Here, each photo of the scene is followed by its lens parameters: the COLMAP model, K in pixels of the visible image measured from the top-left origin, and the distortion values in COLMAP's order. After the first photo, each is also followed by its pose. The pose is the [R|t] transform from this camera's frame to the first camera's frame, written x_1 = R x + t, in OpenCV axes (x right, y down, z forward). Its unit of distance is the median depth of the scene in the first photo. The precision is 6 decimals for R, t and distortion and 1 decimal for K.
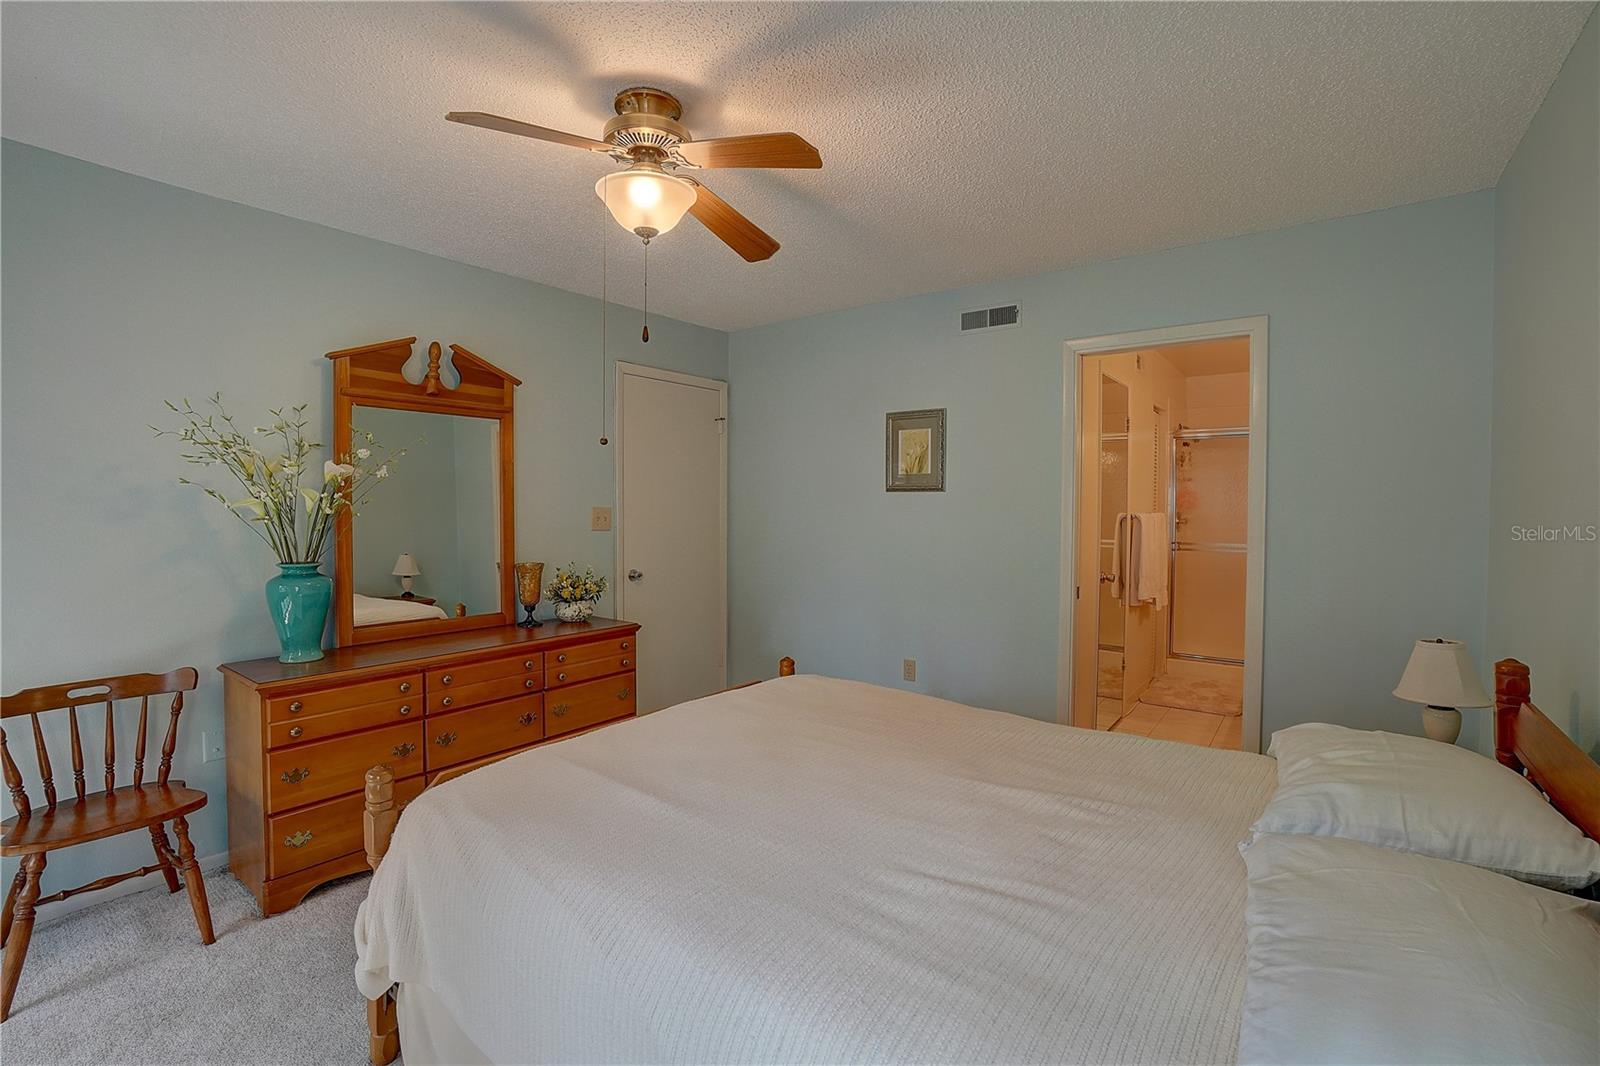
lens RADIAL K [[710.2, 0, 800.8], [0, 710.2, 520.2], [0, 0, 1]] dist [-0.068110, 0.023762]
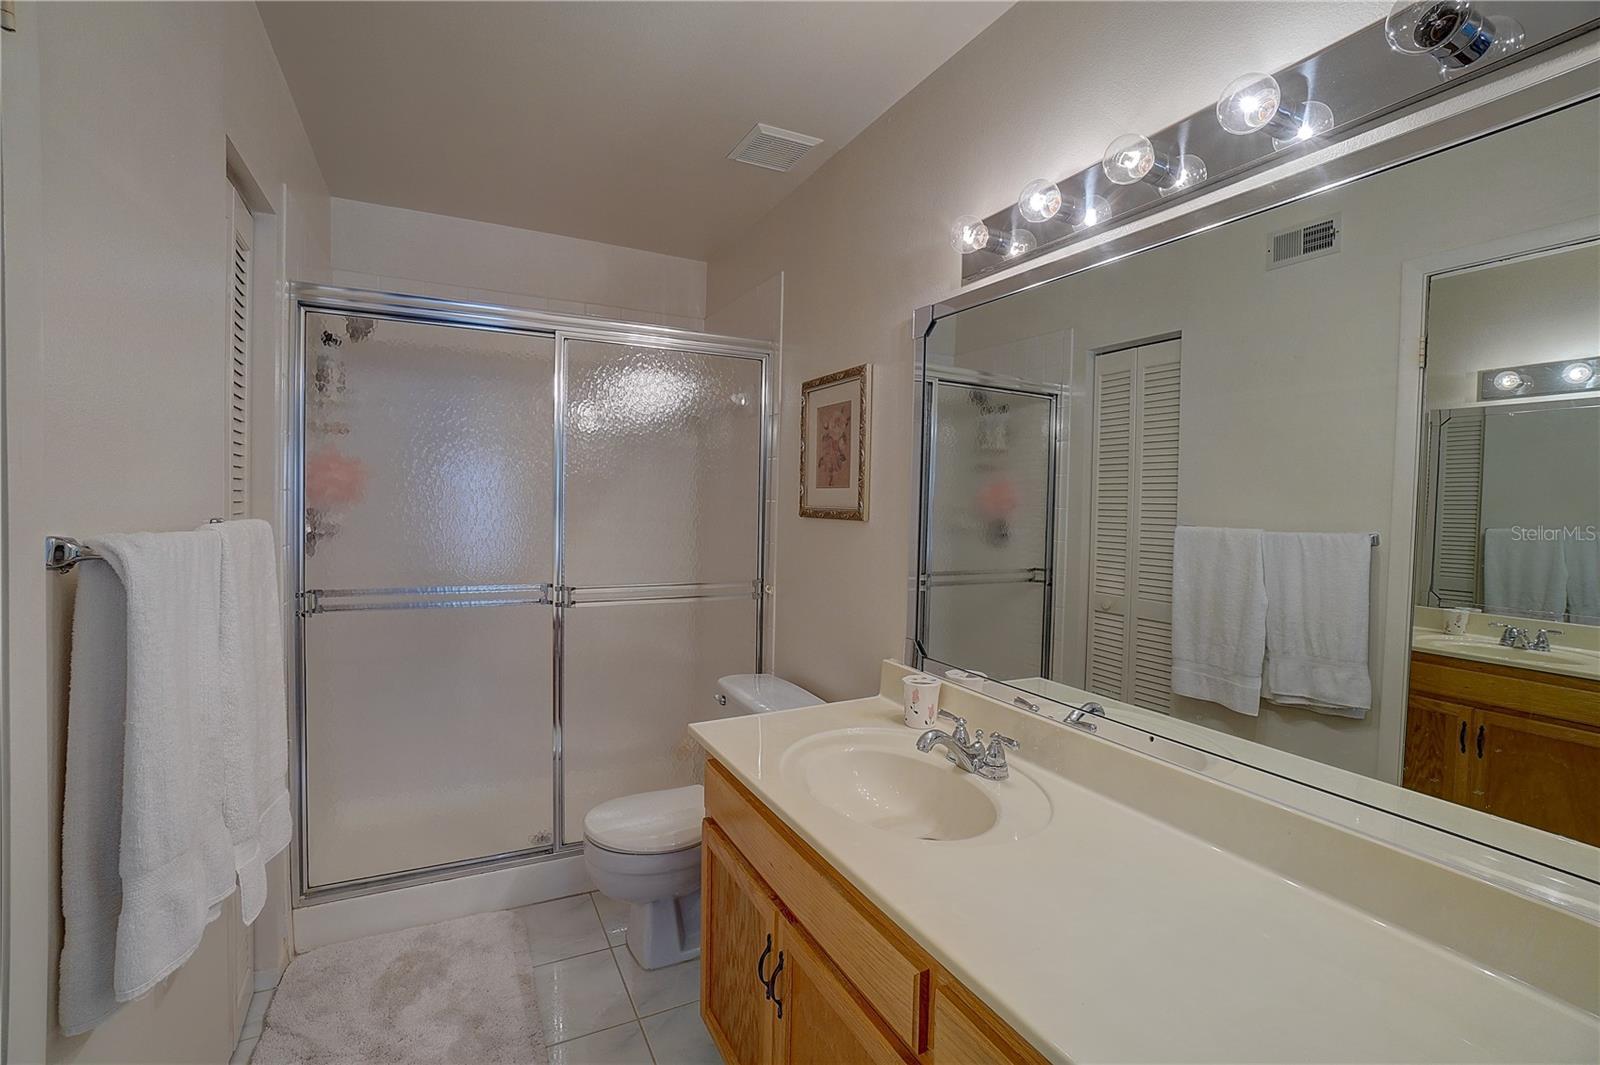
lens RADIAL K [[704.7, 0, 810.2], [0, 704.7, 521.5], [0, 0, 1]] dist [-0.047026, 0.000289]
pose [[0.411919, -0.016600, 0.911069, 0.469273], [-0.000834, 0.999827, 0.018594, -0.018447], [-0.911220, -0.008419, 0.411833, 0.903011]]
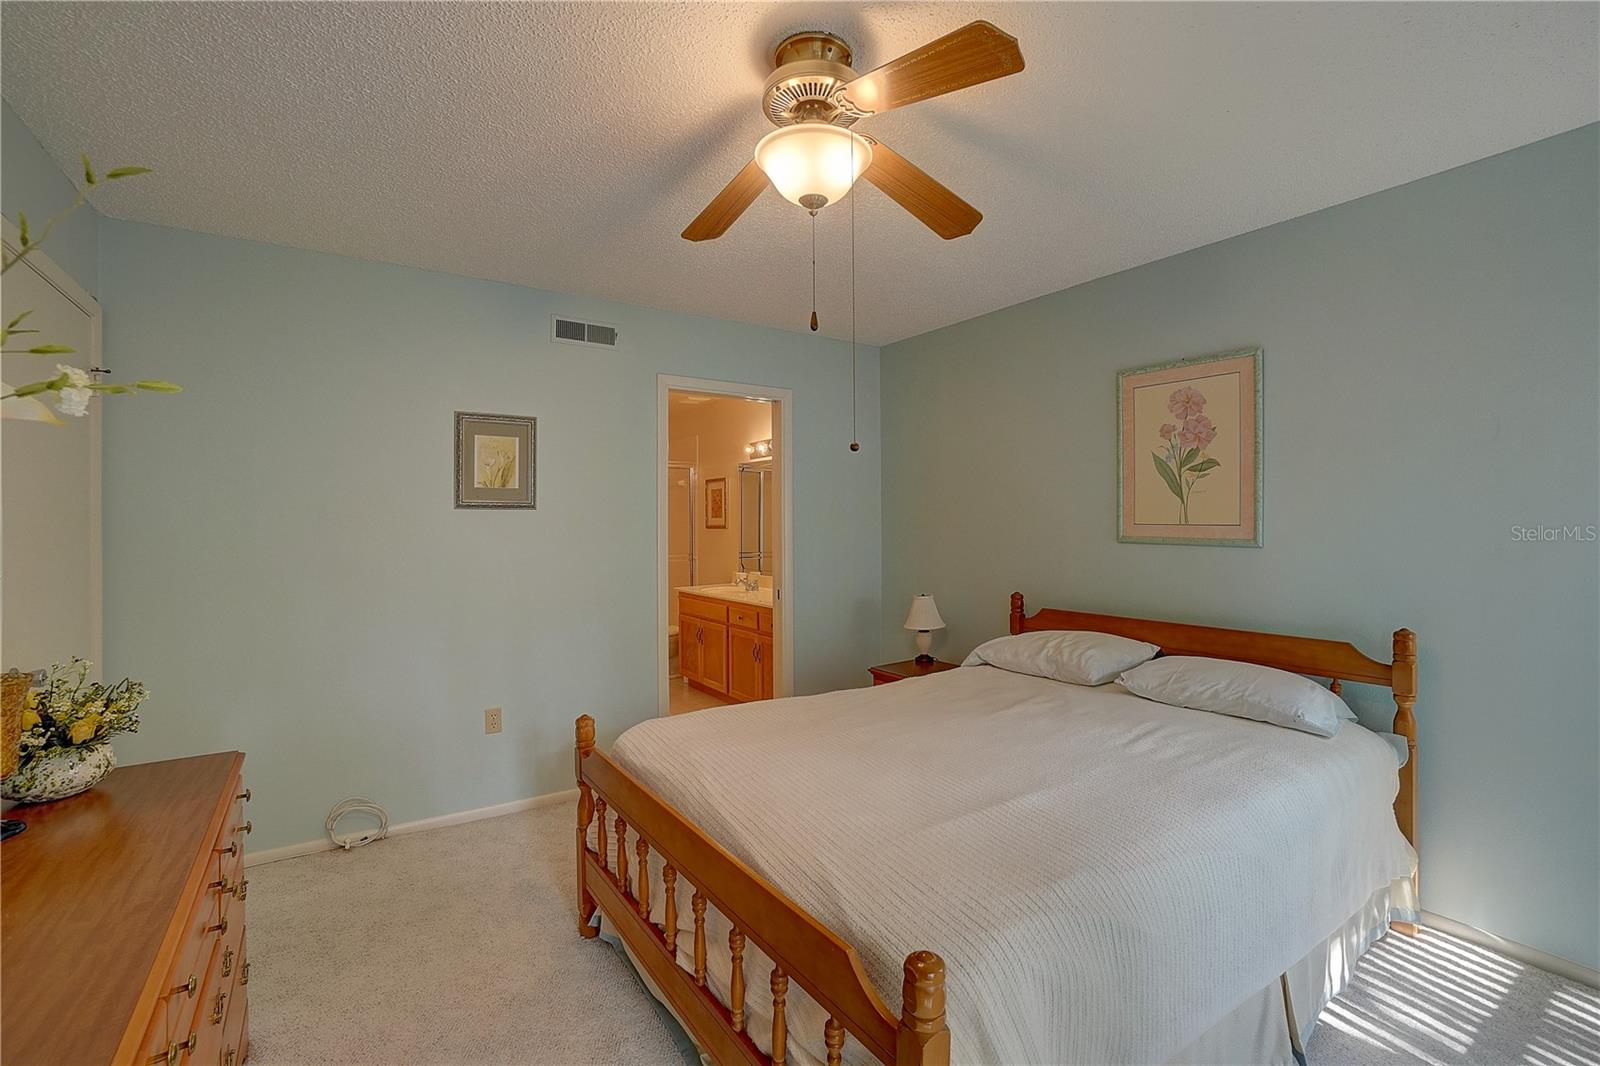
lens RADIAL K [[704.7, 0, 810.2], [0, 704.7, 522.0], [0, 0, 1]] dist [-0.047026, 0.000289]
pose [[0.302524, -0.002814, 0.953138, -0.538999], [0.027169, 0.999615, -0.005672, -0.010251], [-0.952755, 0.027612, 0.302484, 0.399317]]
